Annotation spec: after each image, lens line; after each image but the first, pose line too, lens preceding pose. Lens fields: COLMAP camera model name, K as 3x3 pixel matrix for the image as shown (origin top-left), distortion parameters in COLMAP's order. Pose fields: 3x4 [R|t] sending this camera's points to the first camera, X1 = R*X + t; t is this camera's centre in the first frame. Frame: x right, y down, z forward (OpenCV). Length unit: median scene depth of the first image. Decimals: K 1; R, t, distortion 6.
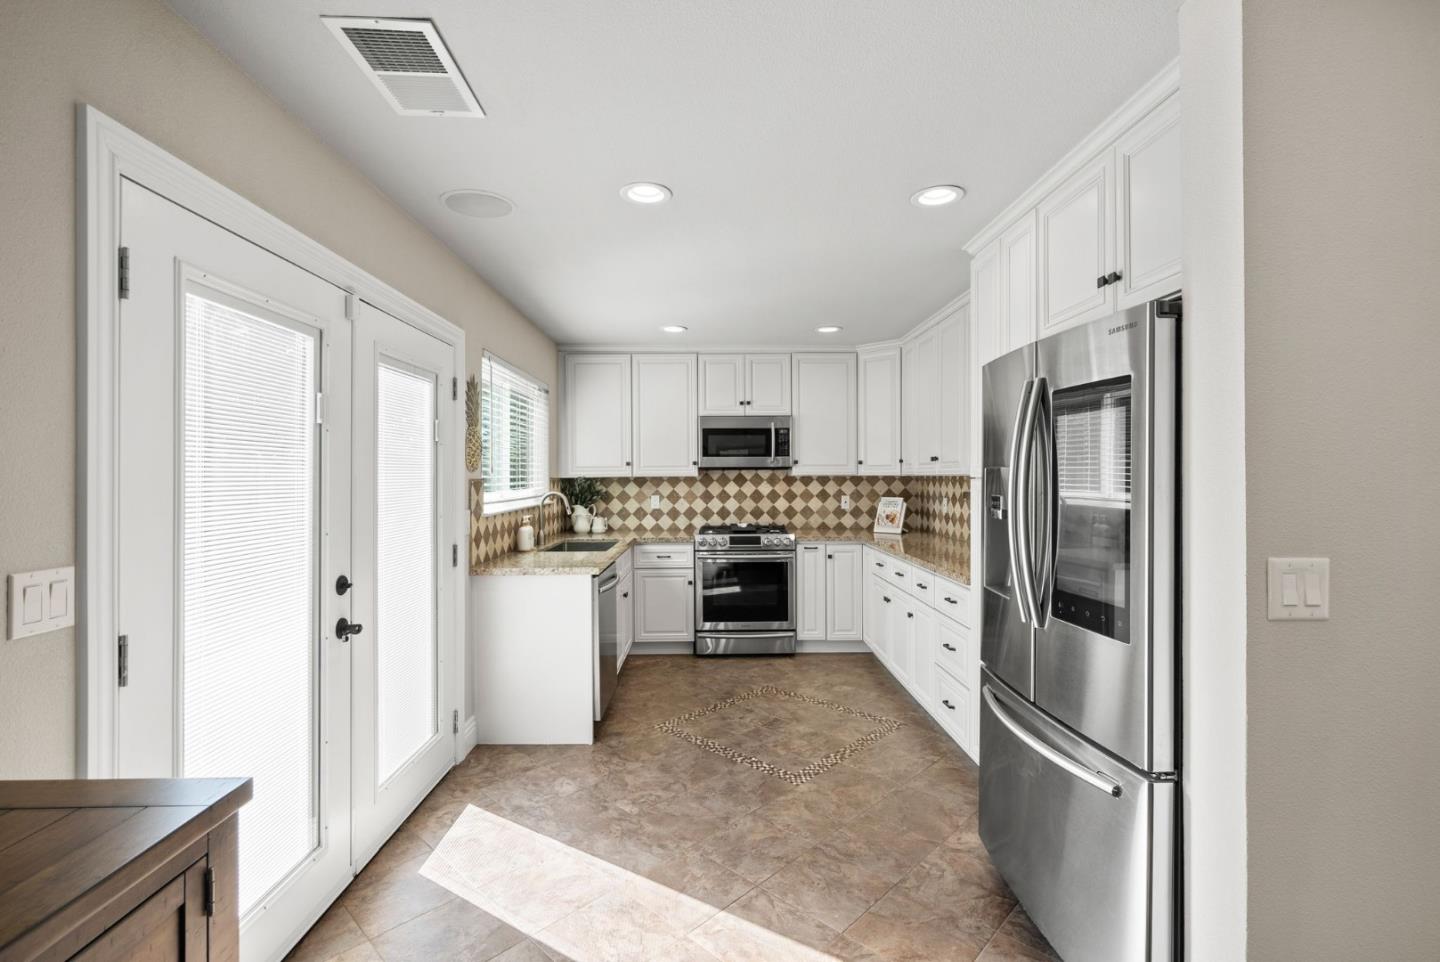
lens RADIAL K [[655.7, 0, 721.5], [0, 655.7, 473.6], [0, 0, 1]] dist [-0.007076, 0.003546]
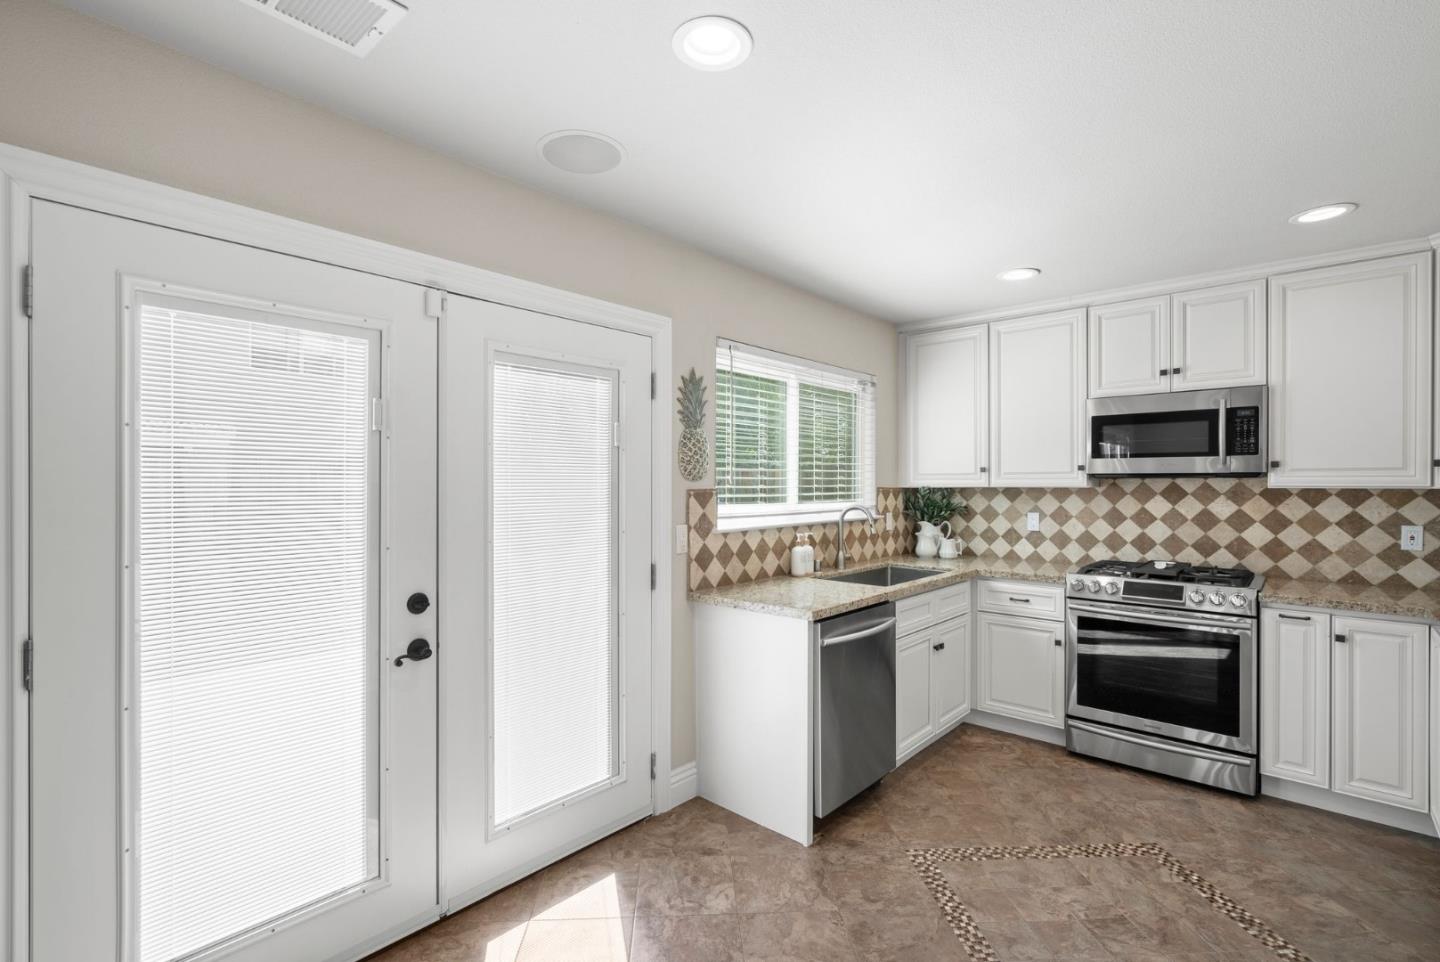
lens RADIAL K [[655.7, 0, 724.3], [0, 655.7, 484.2], [0, 0, 1]] dist [-0.007076, 0.003546]
pose [[0.732723, 0.006157, -0.680499, 0.158938], [-0.002396, 0.999976, 0.006467, -0.002490], [0.680523, -0.003108, 0.732720, 0.262022]]
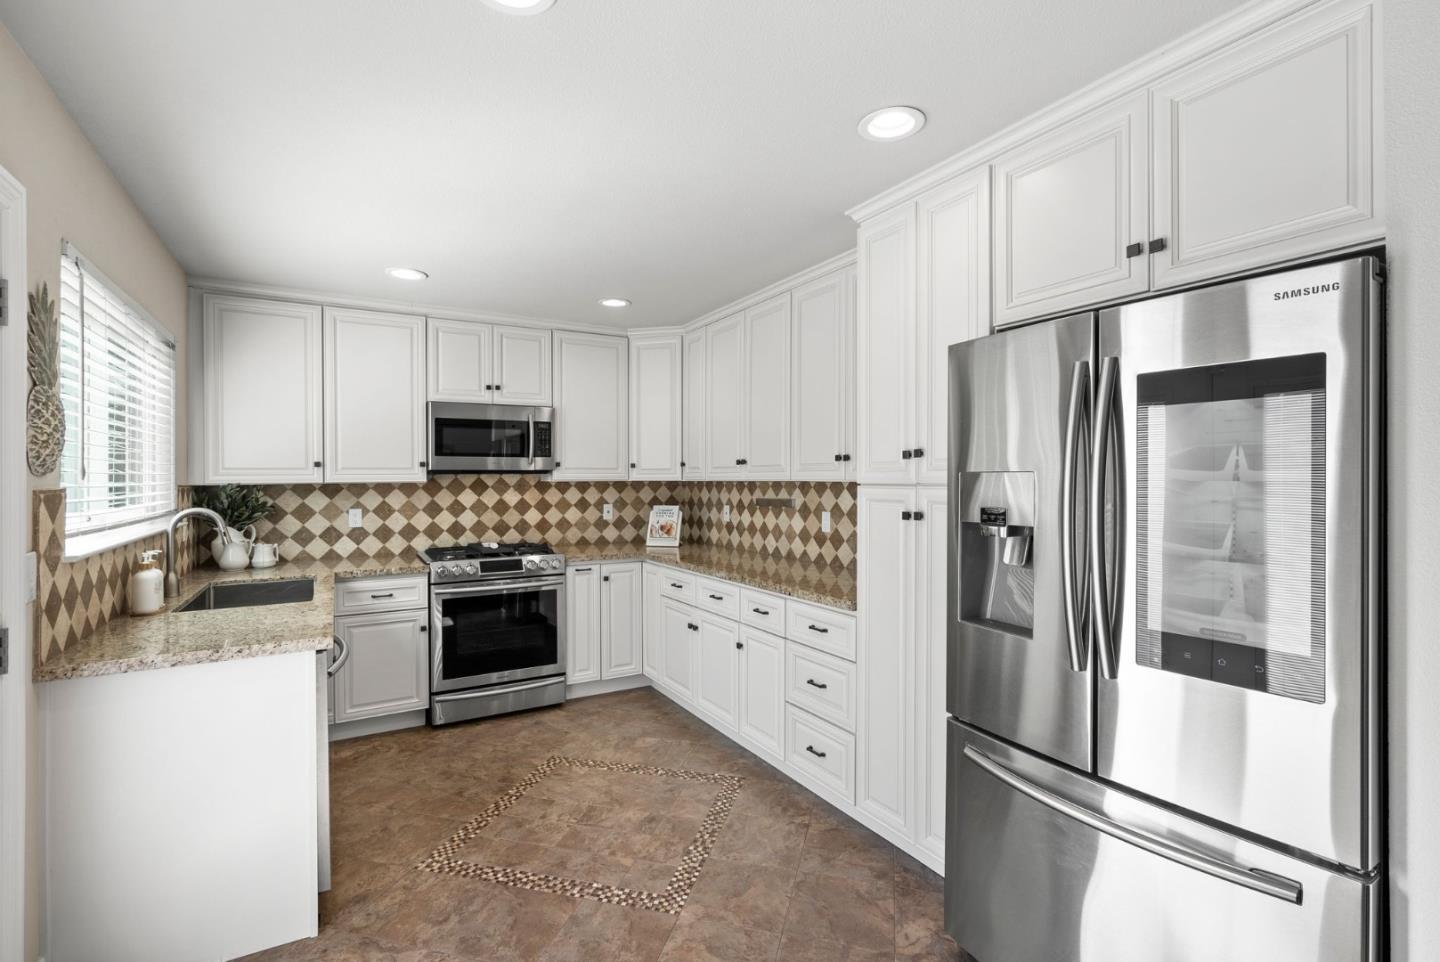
lens RADIAL K [[655.7, 0, 719.3], [0, 655.7, 478.1], [0, 0, 1]] dist [-0.007076, 0.003546]
pose [[0.874816, 0.000596, 0.484455, -0.111270], [-0.000695, 1.000000, 0.000024, -0.000820], [-0.484455, -0.000358, 0.874816, 0.204348]]
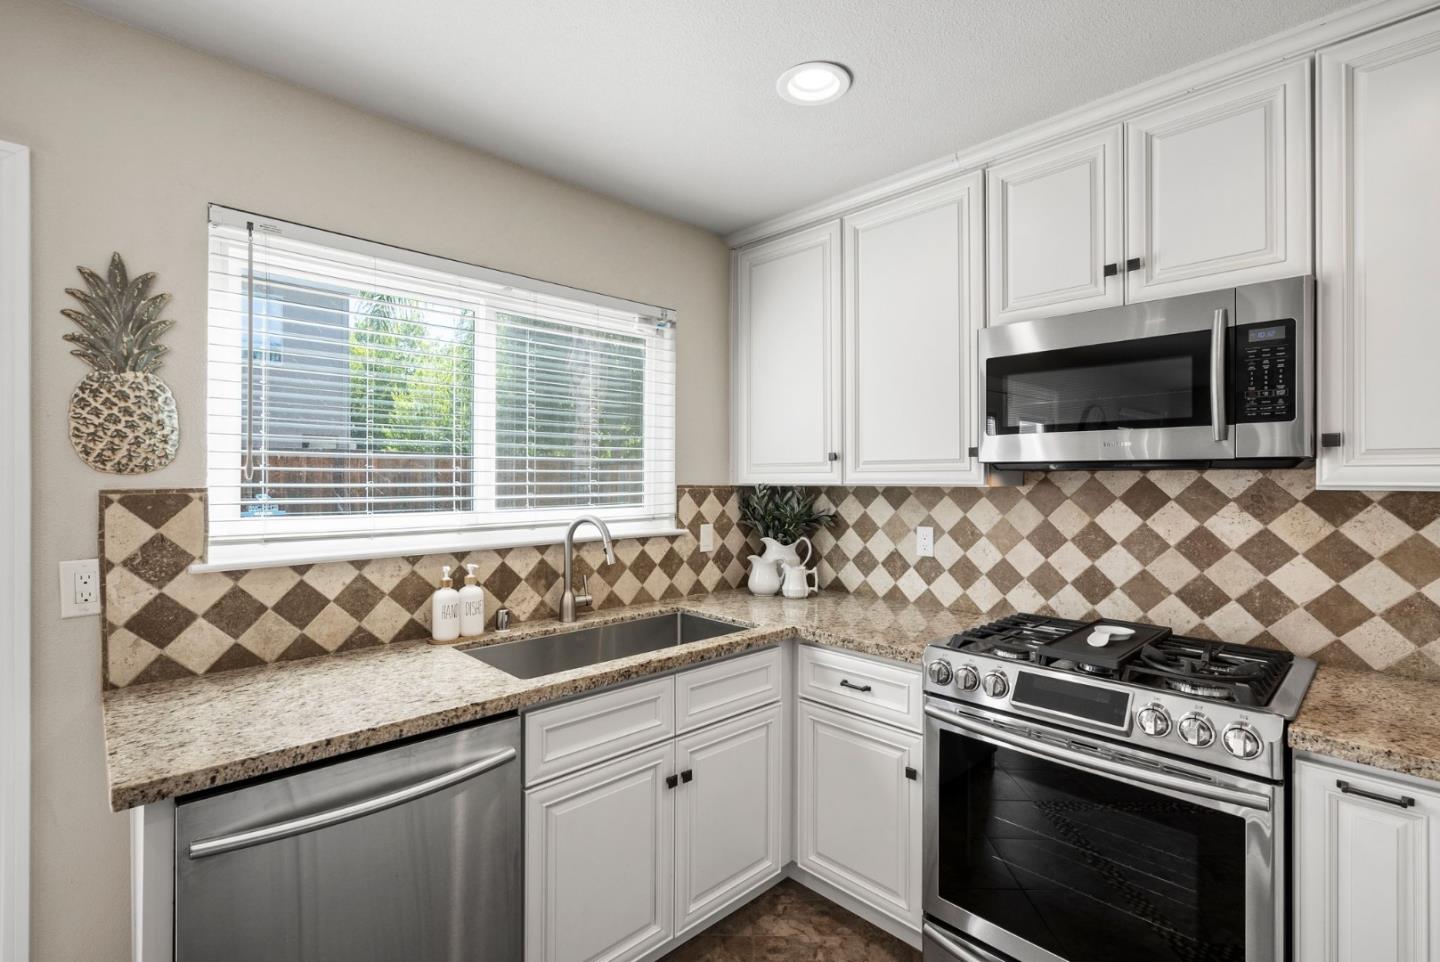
lens RADIAL K [[655.7, 0, 723.6], [0, 655.7, 475.6], [0, 0, 1]] dist [-0.007076, 0.003546]
pose [[0.680236, 0.003350, -0.732986, 0.149542], [-0.003643, 0.999993, 0.001189, -0.002126], [0.732985, 0.001861, 0.680243, 0.664093]]
